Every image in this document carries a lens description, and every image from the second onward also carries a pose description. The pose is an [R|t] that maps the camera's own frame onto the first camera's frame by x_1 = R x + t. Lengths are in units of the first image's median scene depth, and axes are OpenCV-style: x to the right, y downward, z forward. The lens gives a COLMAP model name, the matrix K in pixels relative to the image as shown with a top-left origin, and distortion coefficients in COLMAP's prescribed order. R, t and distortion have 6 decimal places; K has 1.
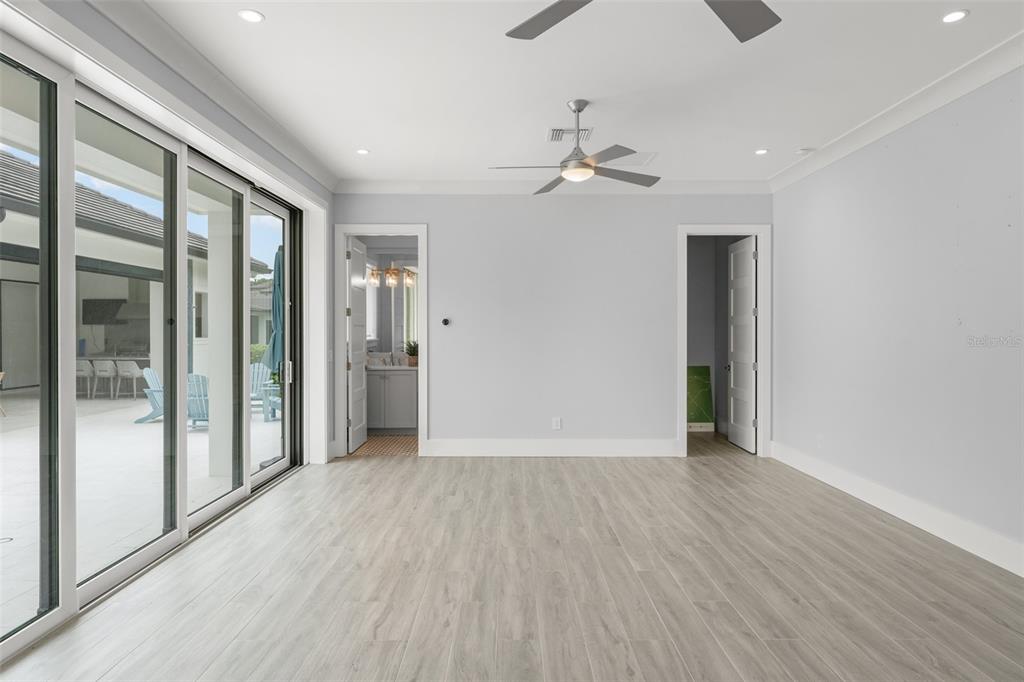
lens RADIAL K [[626.5, 0, 509.4], [0, 626.5, 337.1], [0, 0, 1]] dist [0.003471, 0.000369]
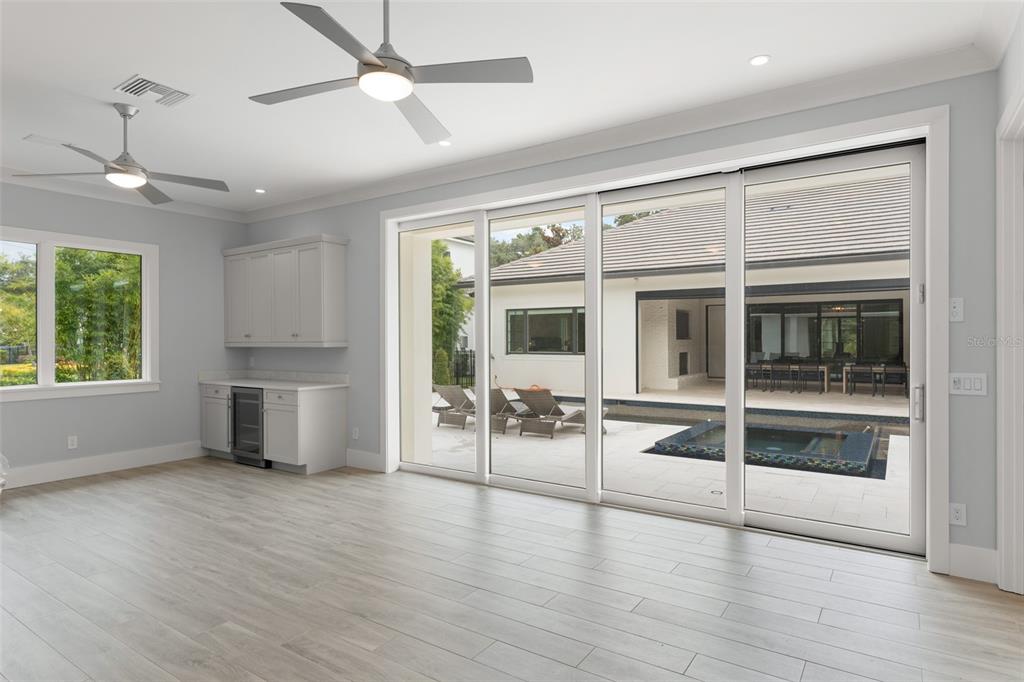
lens RADIAL K [[579.0, 0, 507.1], [0, 579.0, 342.1], [0, 0, 1]] dist [-0.005839, 0.000011]
pose [[-0.575763, -0.001986, -0.817614, 0.660188], [-0.007044, 0.999972, 0.002531, -0.008326], [0.817587, 0.007217, -0.575760, 1.856609]]
